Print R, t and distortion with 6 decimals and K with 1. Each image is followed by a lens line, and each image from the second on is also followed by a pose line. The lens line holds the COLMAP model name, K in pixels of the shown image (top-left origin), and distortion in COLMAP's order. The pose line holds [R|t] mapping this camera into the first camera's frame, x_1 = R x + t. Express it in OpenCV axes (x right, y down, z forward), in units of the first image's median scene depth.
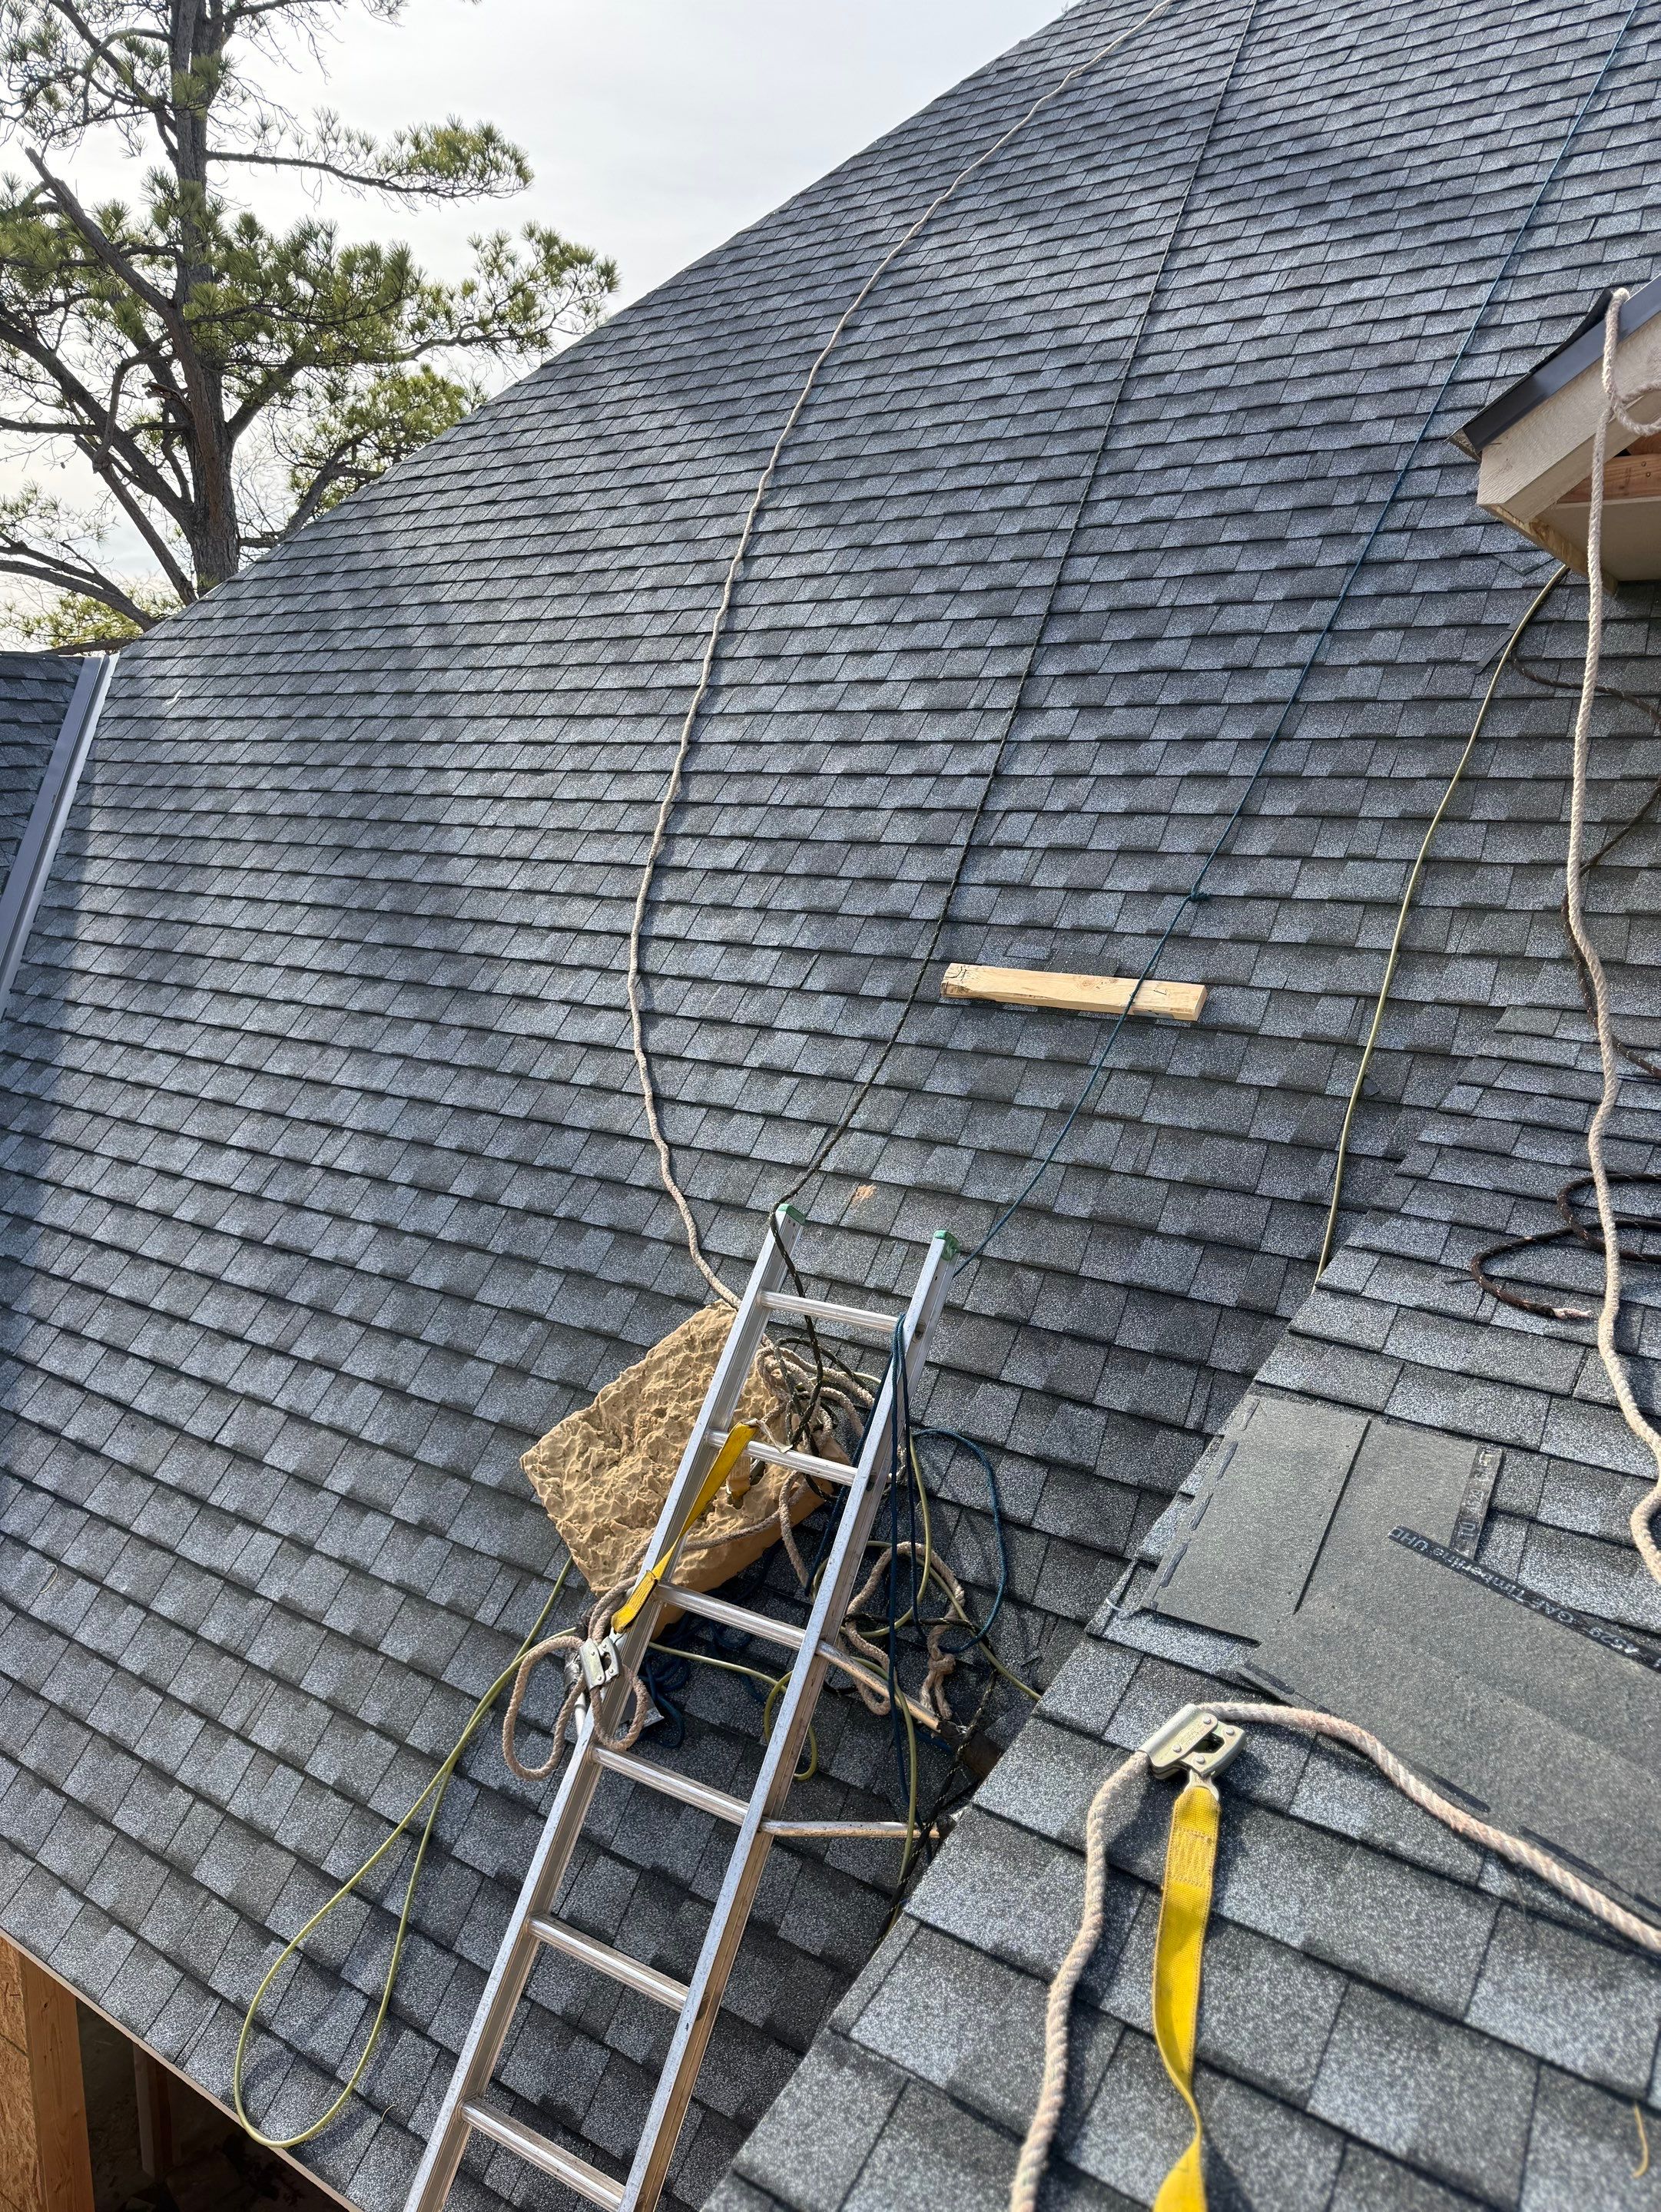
lens RADIAL K [[1519.8, 0, 830.5], [0, 1519.8, 1106.0], [0, 0, 1]] dist [0.184901, -0.379492]
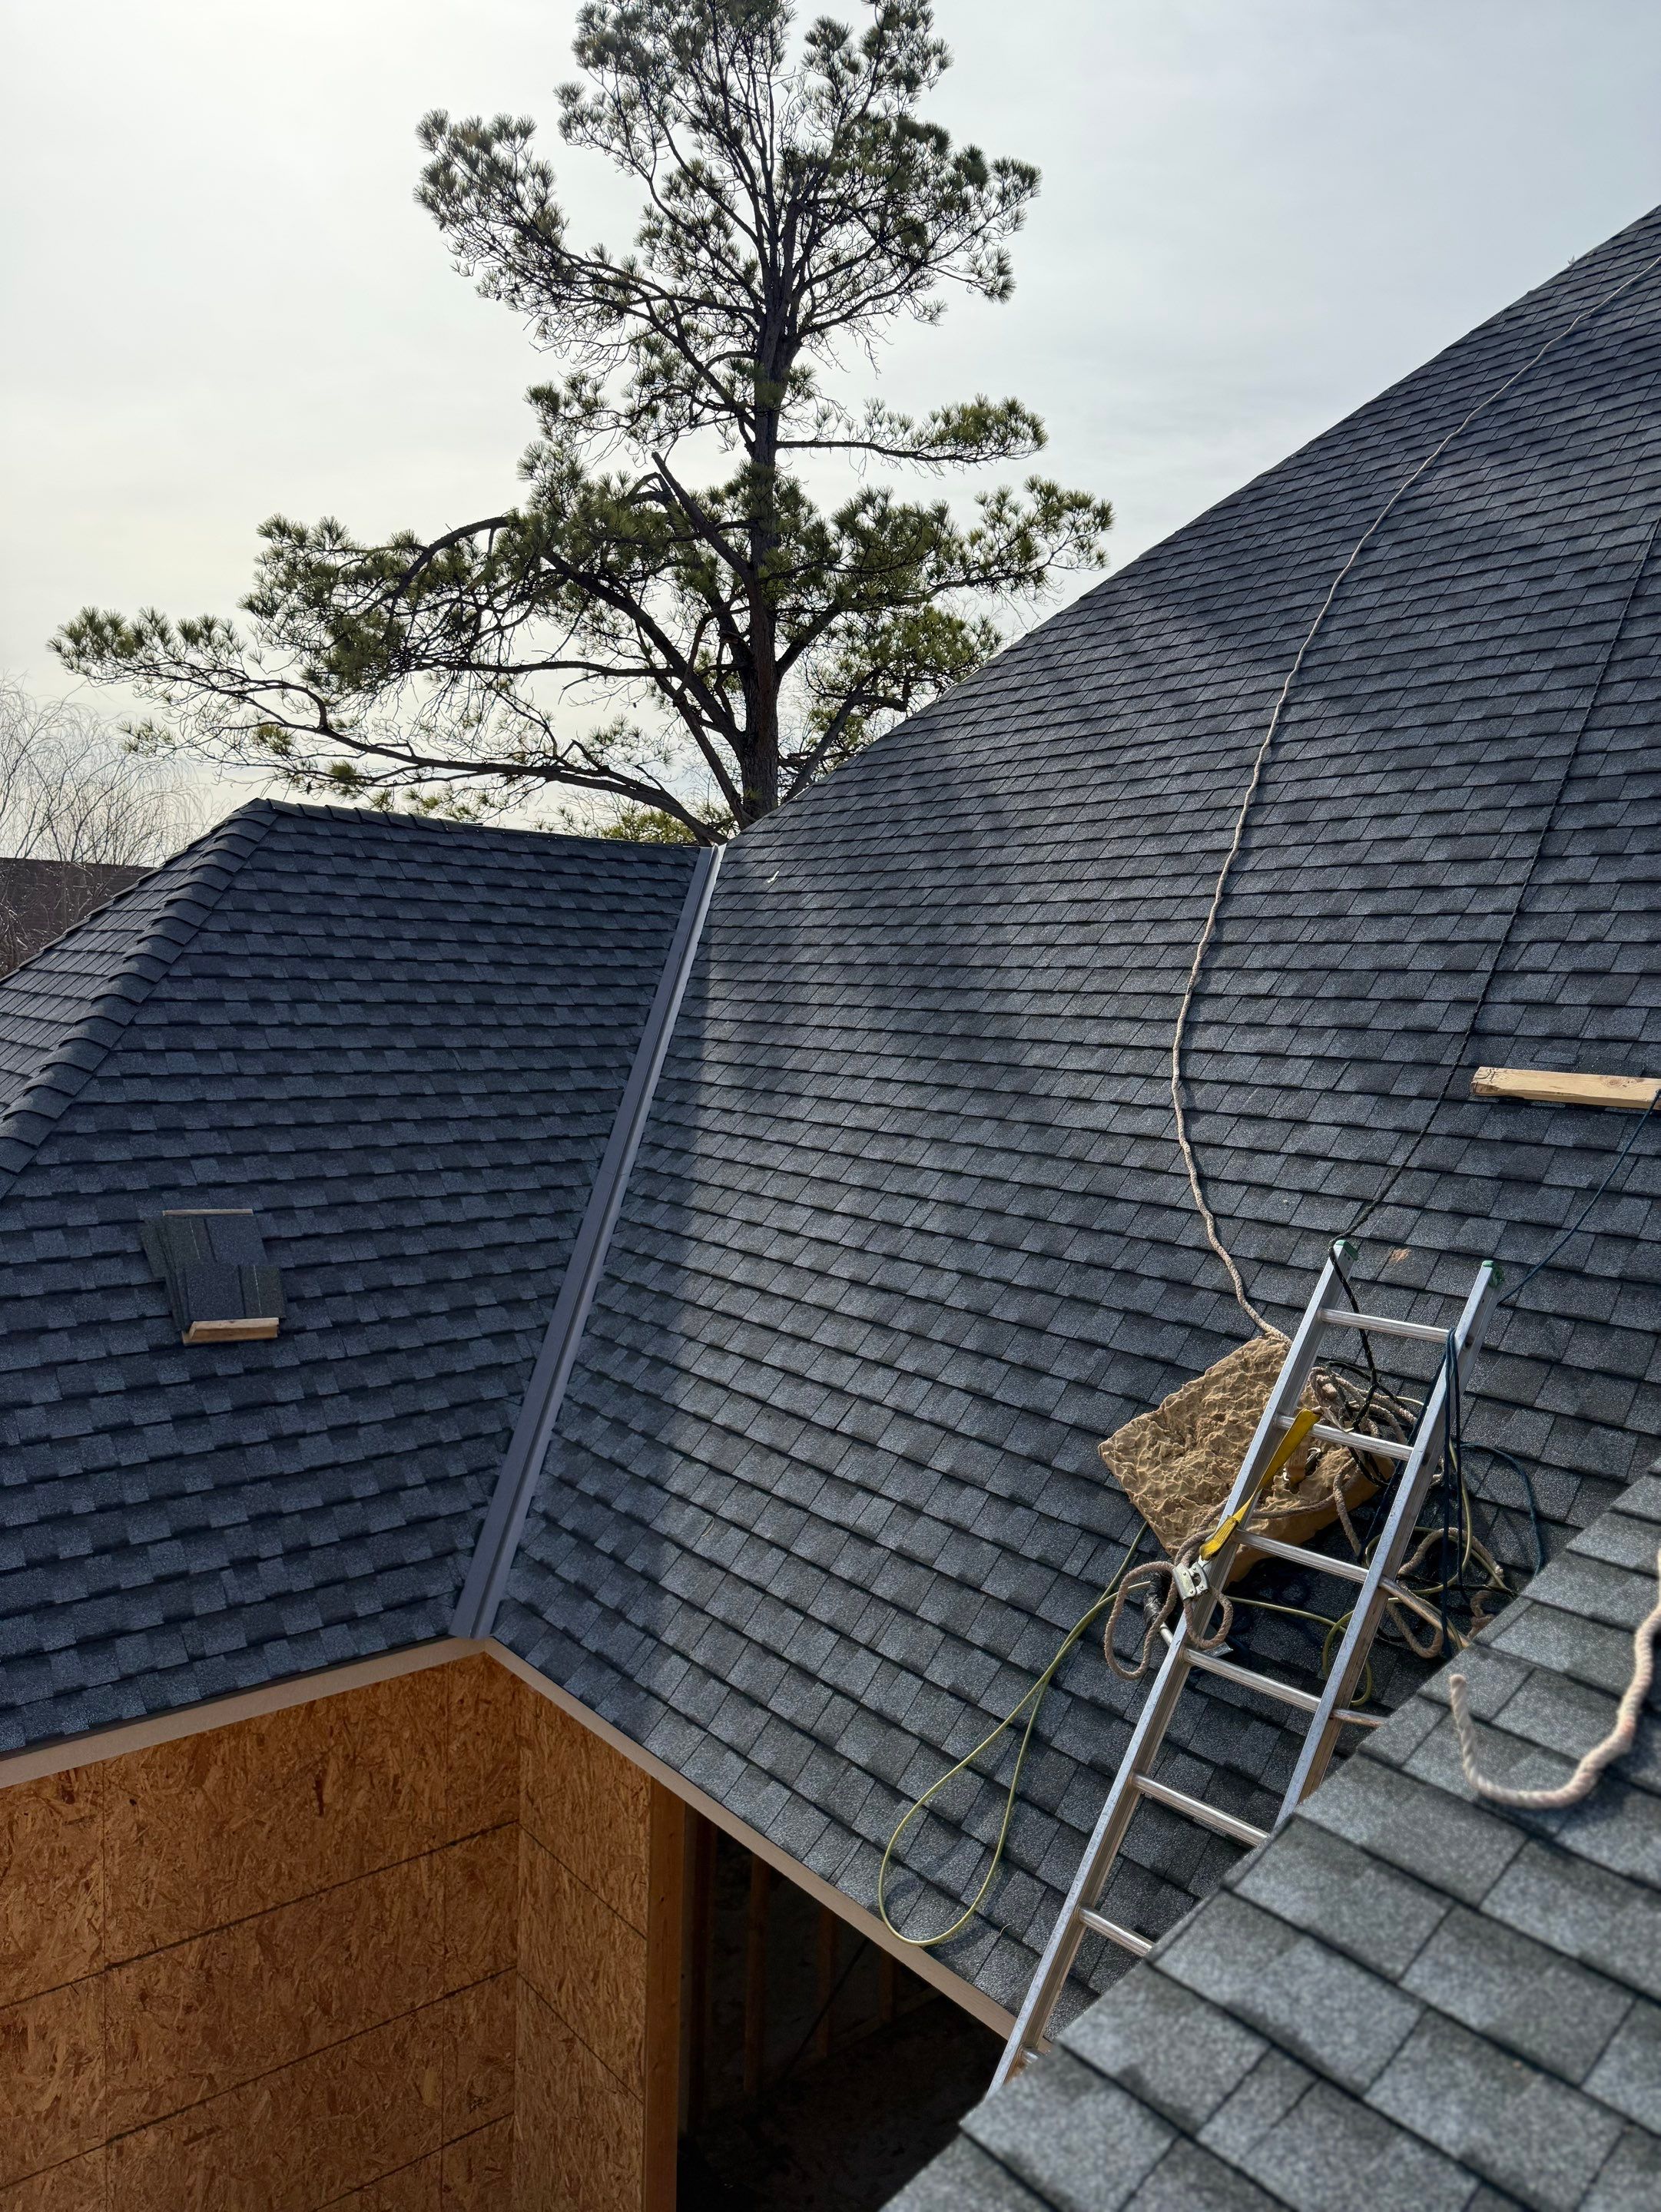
lens RADIAL K [[1519.8, 0, 830.5], [0, 1519.8, 1106.0], [0, 0, 1]] dist [0.184901, -0.379492]
pose [[0.961807, 0.031705, -0.271886, -0.067462], [-0.065303, 0.991167, -0.115429, 0.095104], [0.265824, 0.128776, 0.955382, -0.219999]]
